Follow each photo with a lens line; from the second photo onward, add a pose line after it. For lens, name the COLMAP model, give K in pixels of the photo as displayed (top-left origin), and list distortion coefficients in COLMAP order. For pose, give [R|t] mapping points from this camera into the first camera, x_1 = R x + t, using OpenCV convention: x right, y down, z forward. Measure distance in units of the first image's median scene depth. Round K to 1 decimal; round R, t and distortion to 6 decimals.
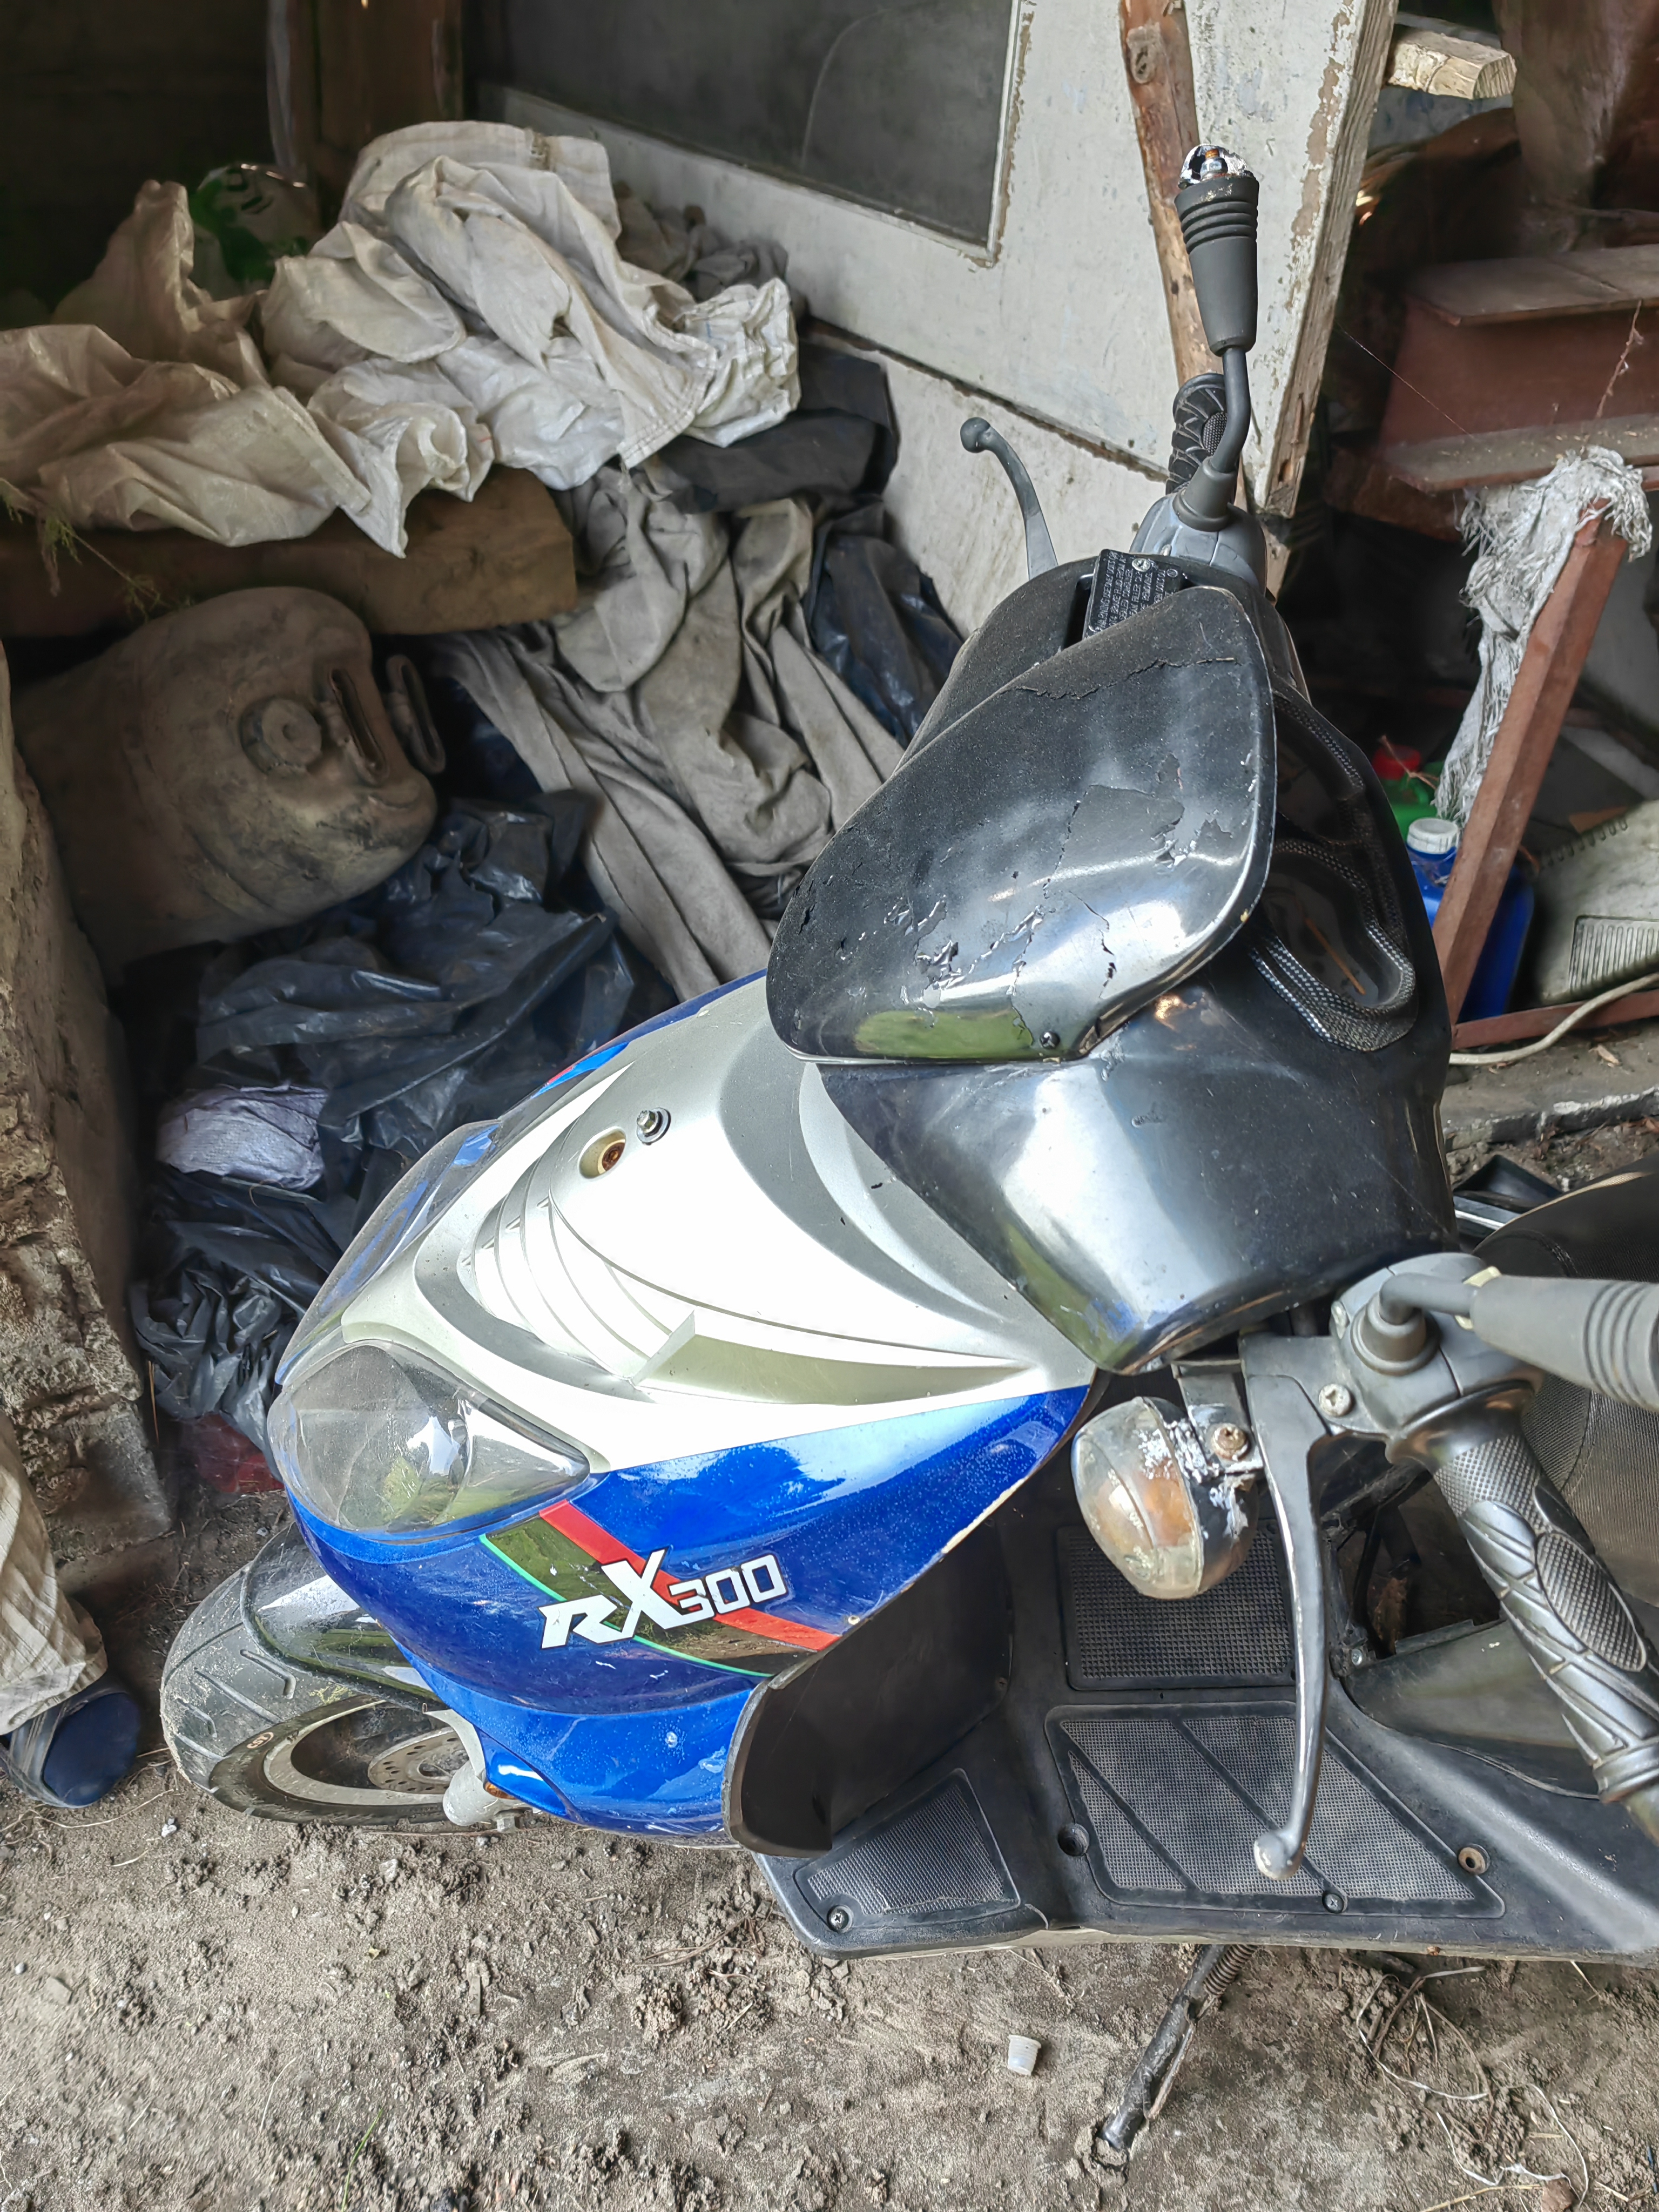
lens RADIAL K [[1804.7, 0, 829.5], [0, 1804.7, 1106.0], [0, 0, 1]] dist [0.046873, -0.056114]
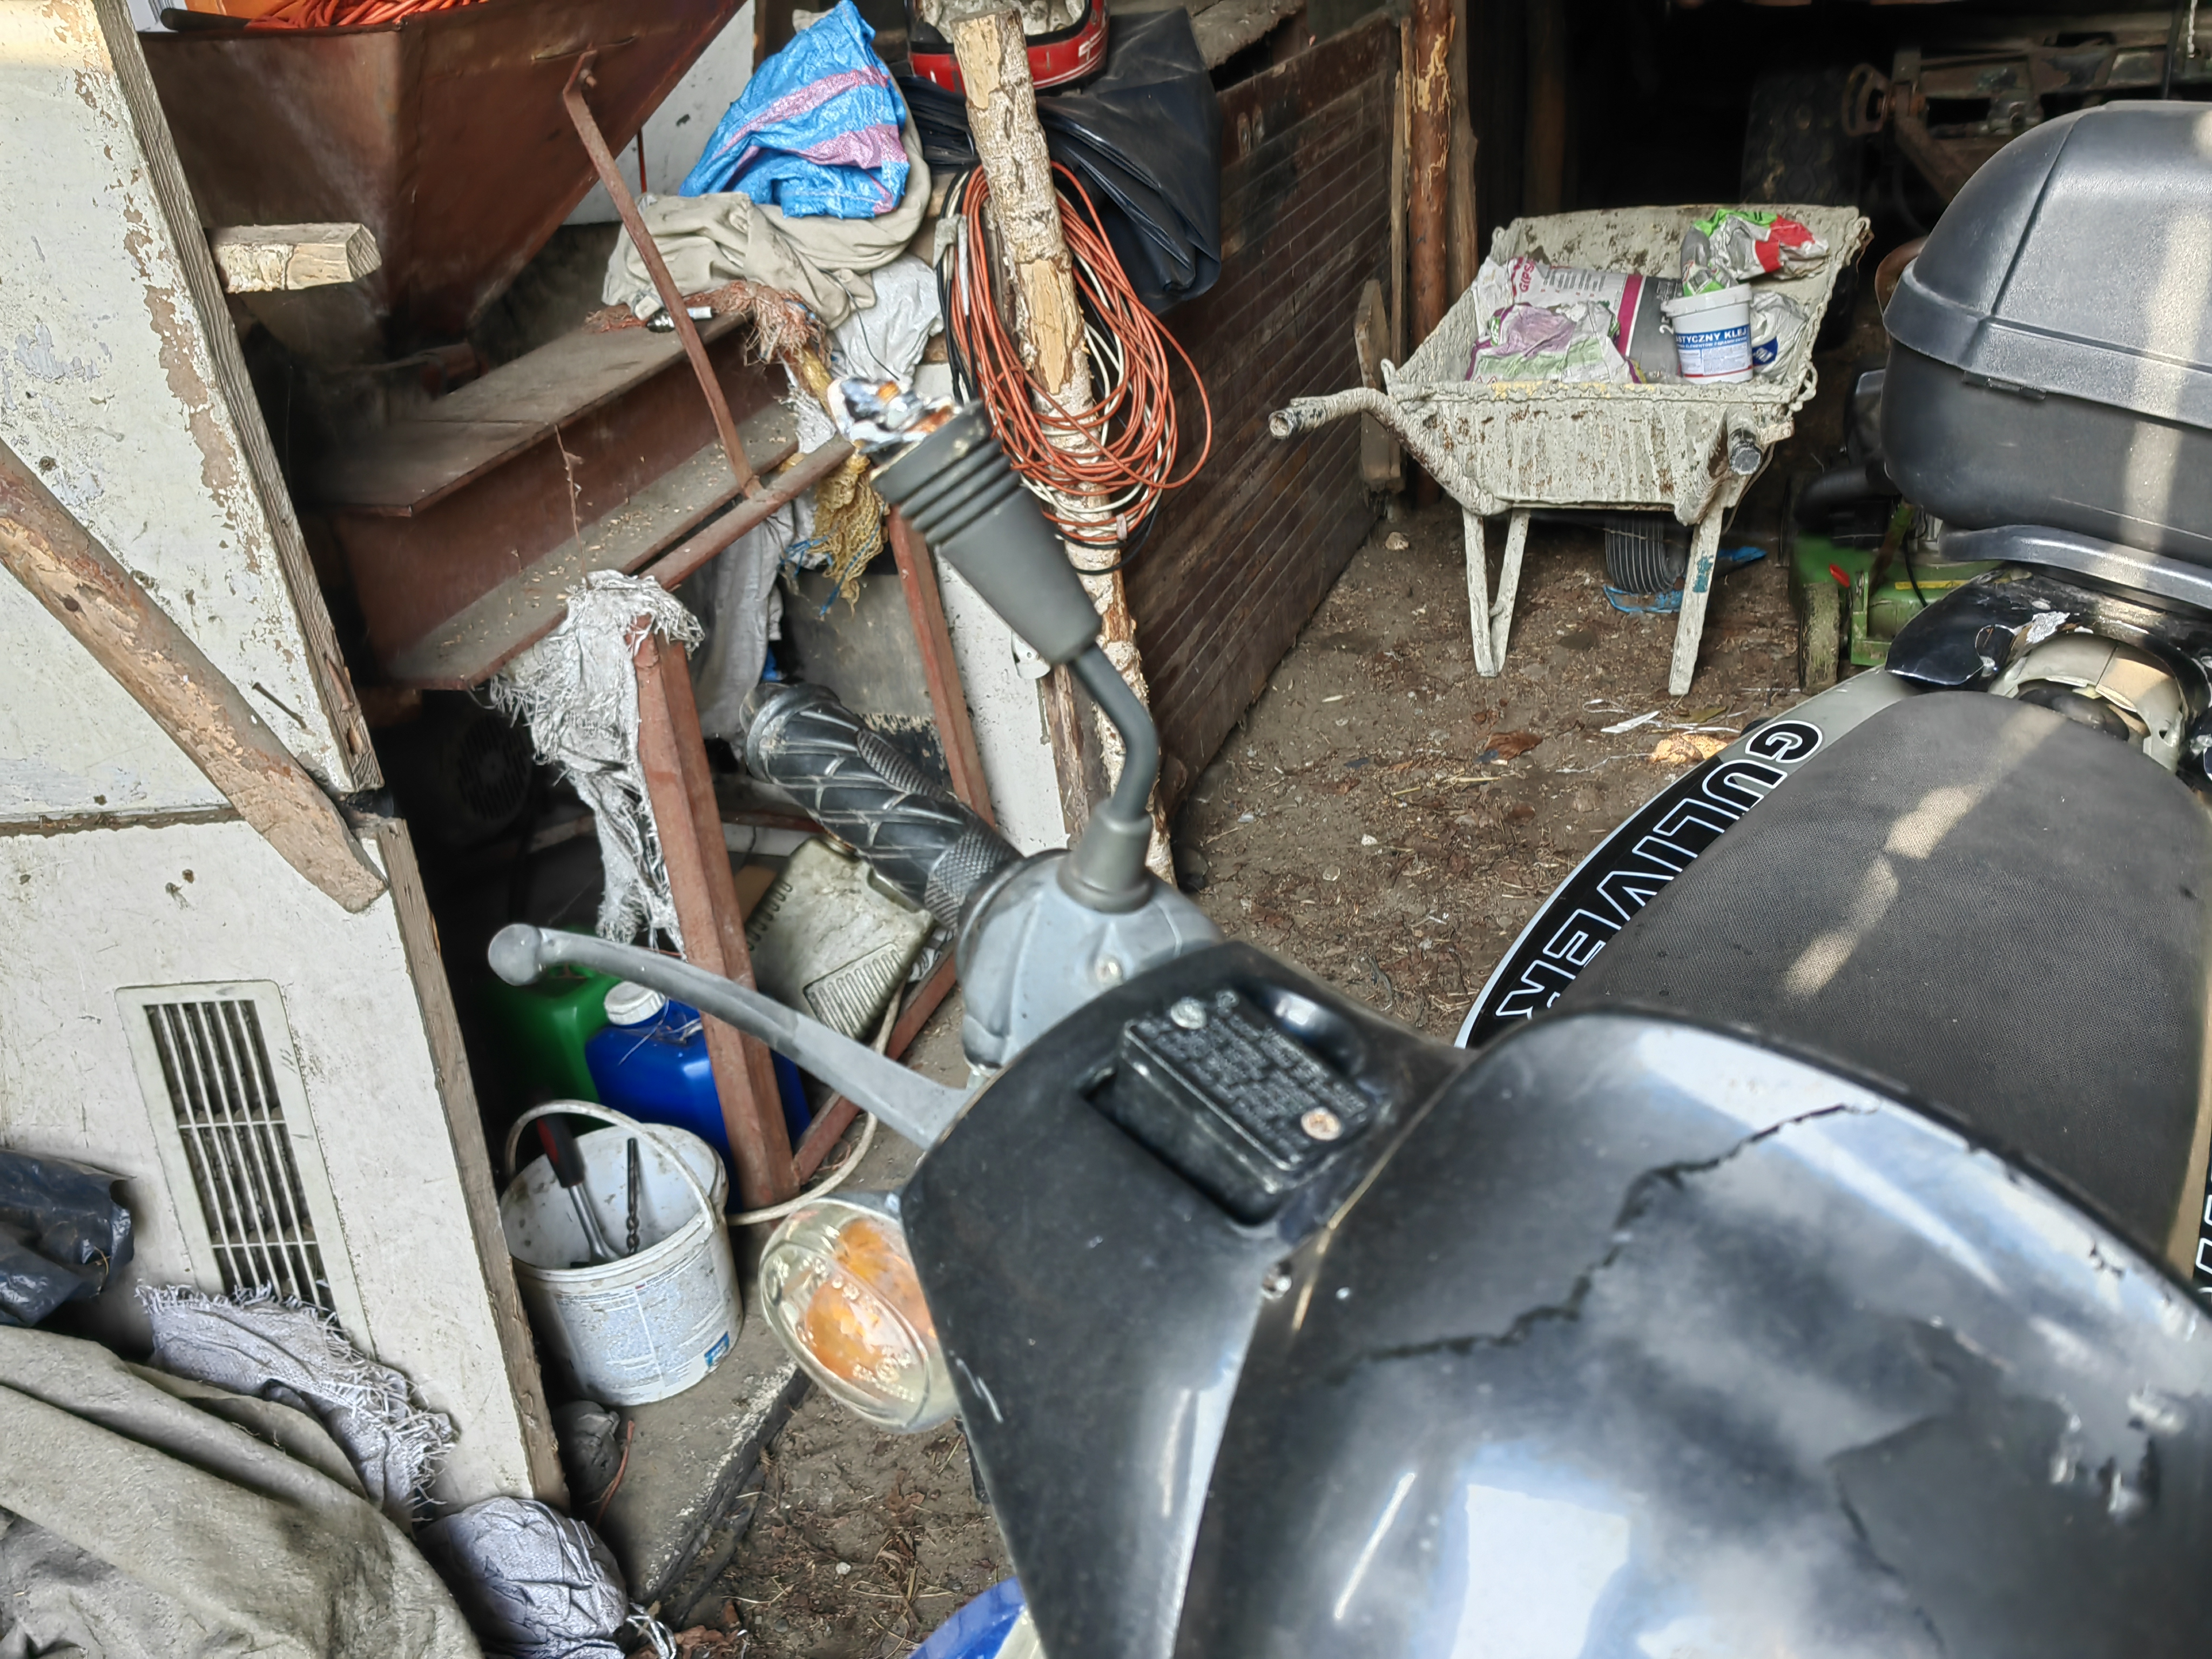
lens RADIAL K [[1763.6, 0, 1085.5], [0, 1763.6, 805.2], [0, 0, 1]] dist [0.039848, -0.045006]
pose [[0.594280, -0.456356, 0.662246, -0.073451], [0.578077, 0.814860, 0.042773, -0.163026], [-0.559158, 0.357410, 0.748064, 0.240816]]
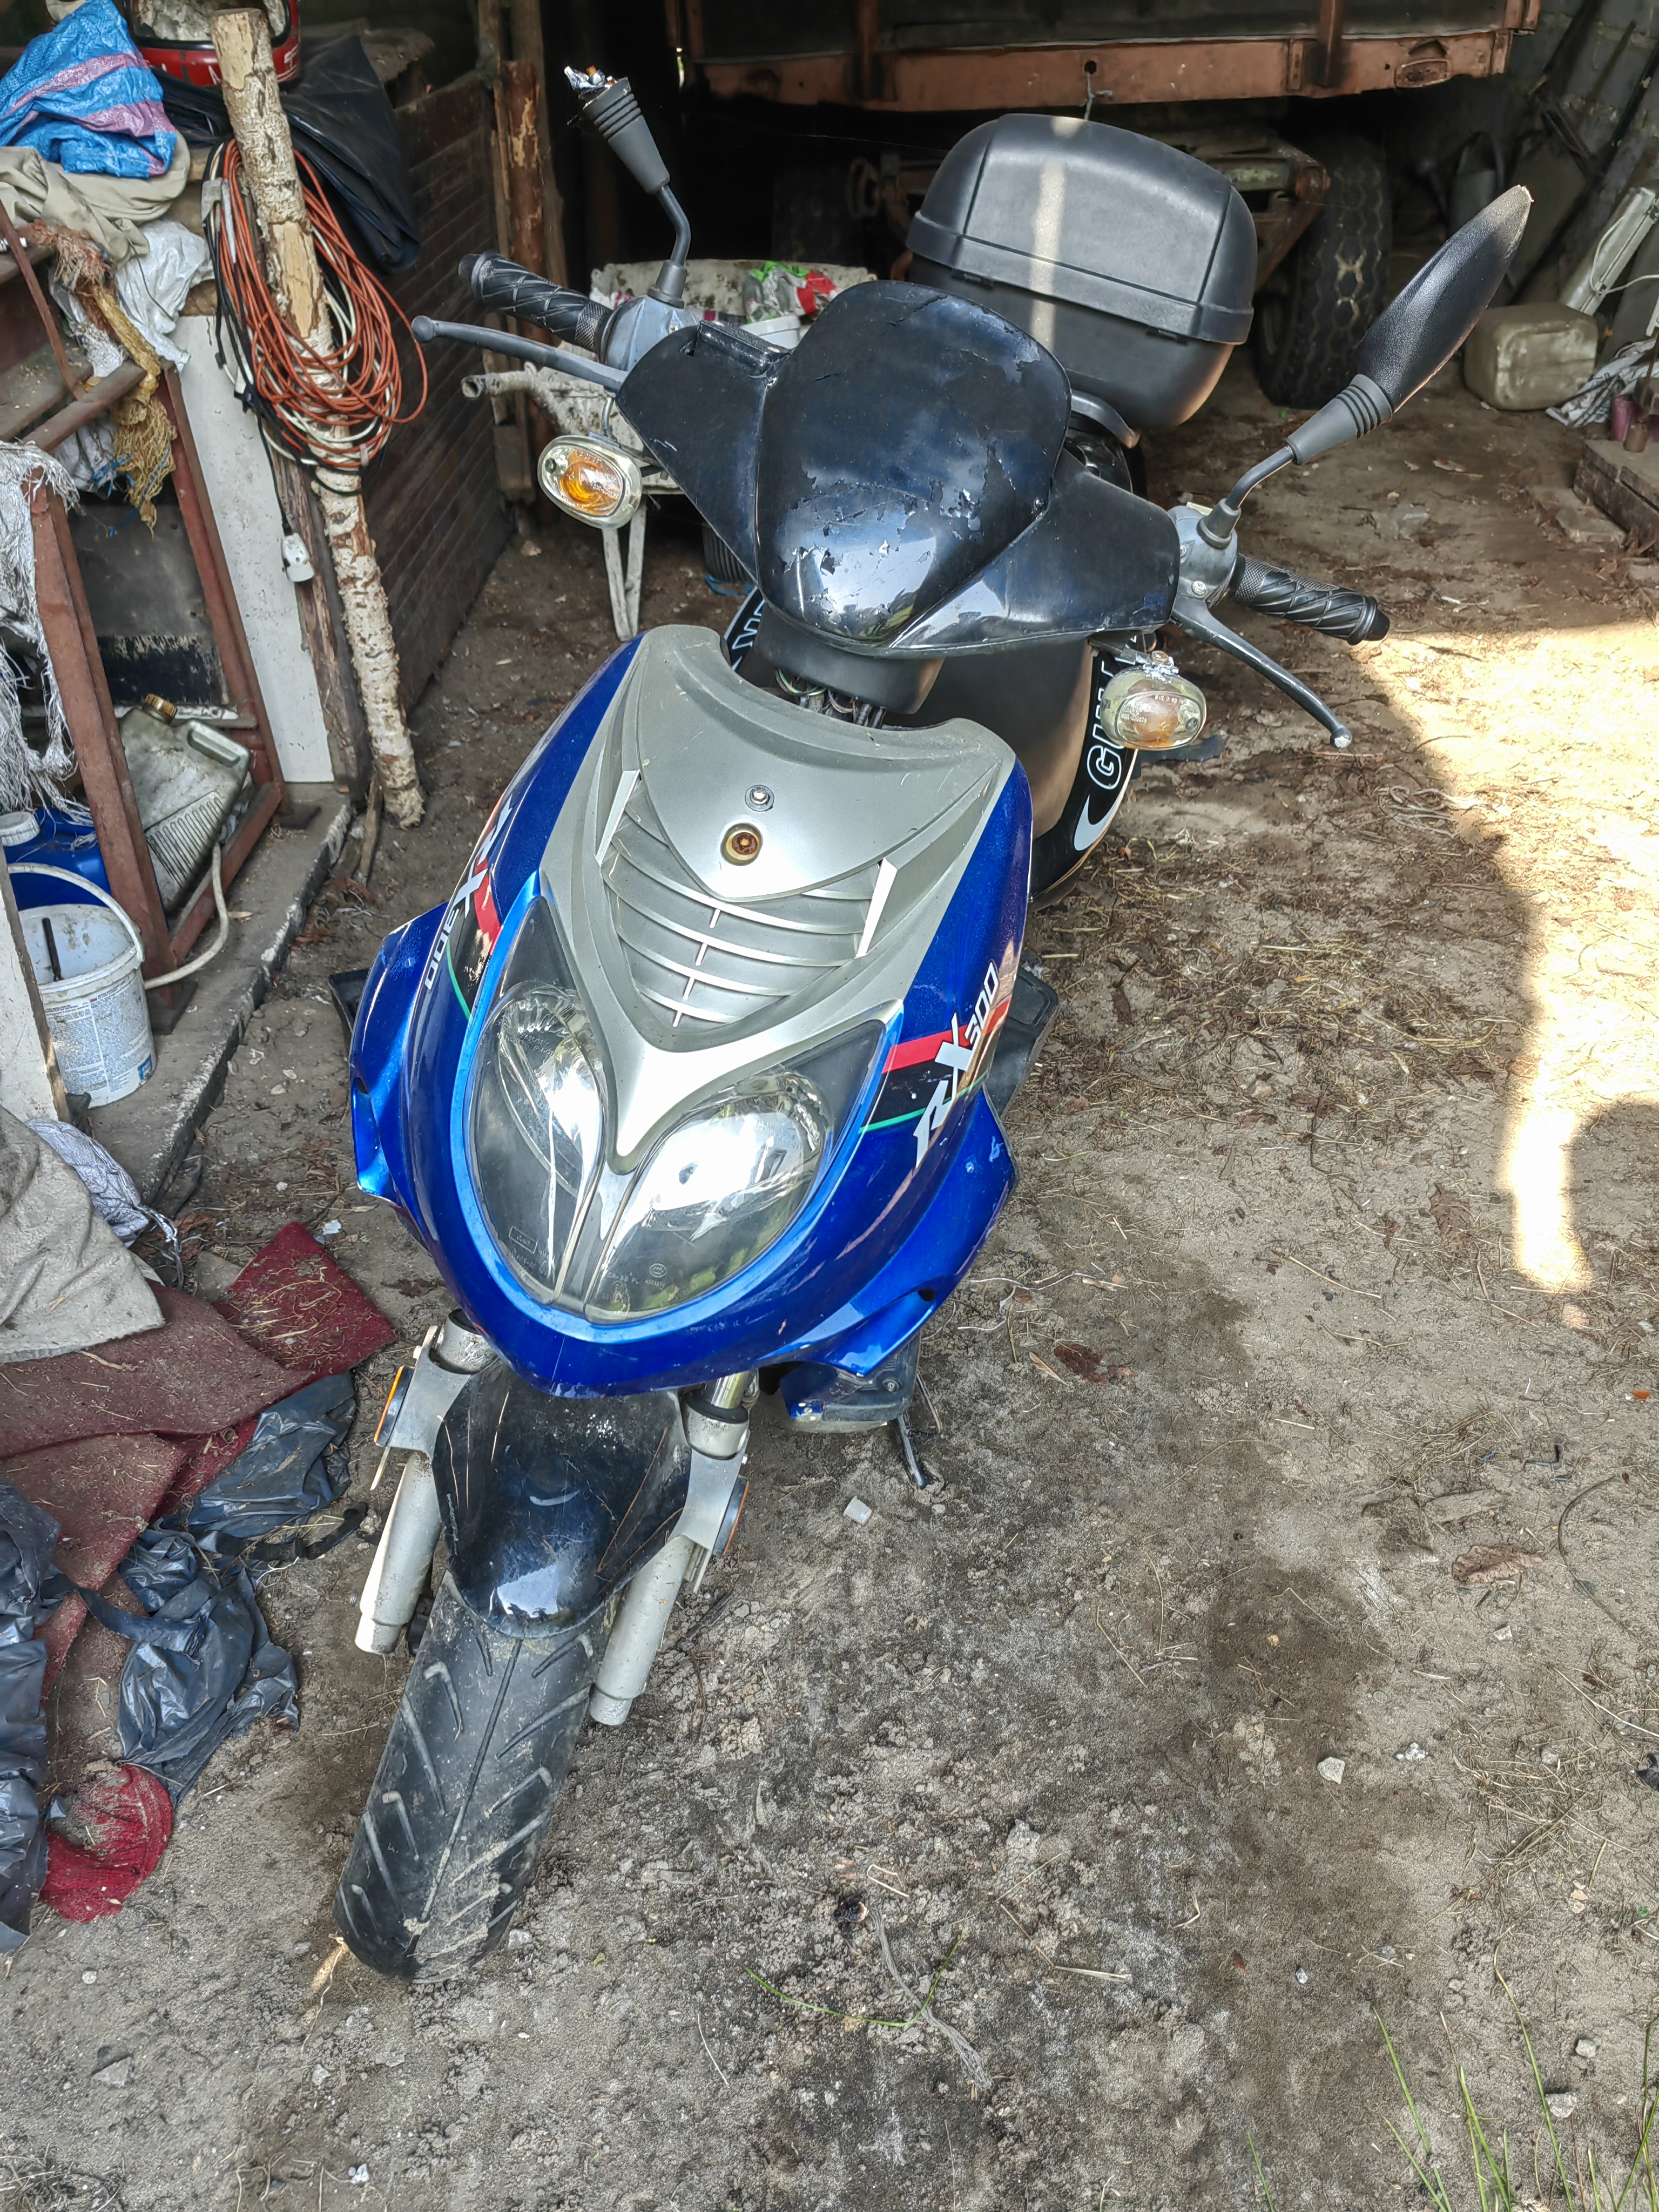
lens RADIAL K [[1763.6, 0, 829.5], [0, 1763.6, 1106.0], [0, 0, 1]] dist [0.039848, -0.045006]
pose [[0.271940, -0.557482, 0.784386, -0.552074], [0.586340, 0.742316, 0.324302, -0.099771], [-0.763055, 0.371727, 0.528740, 0.156472]]
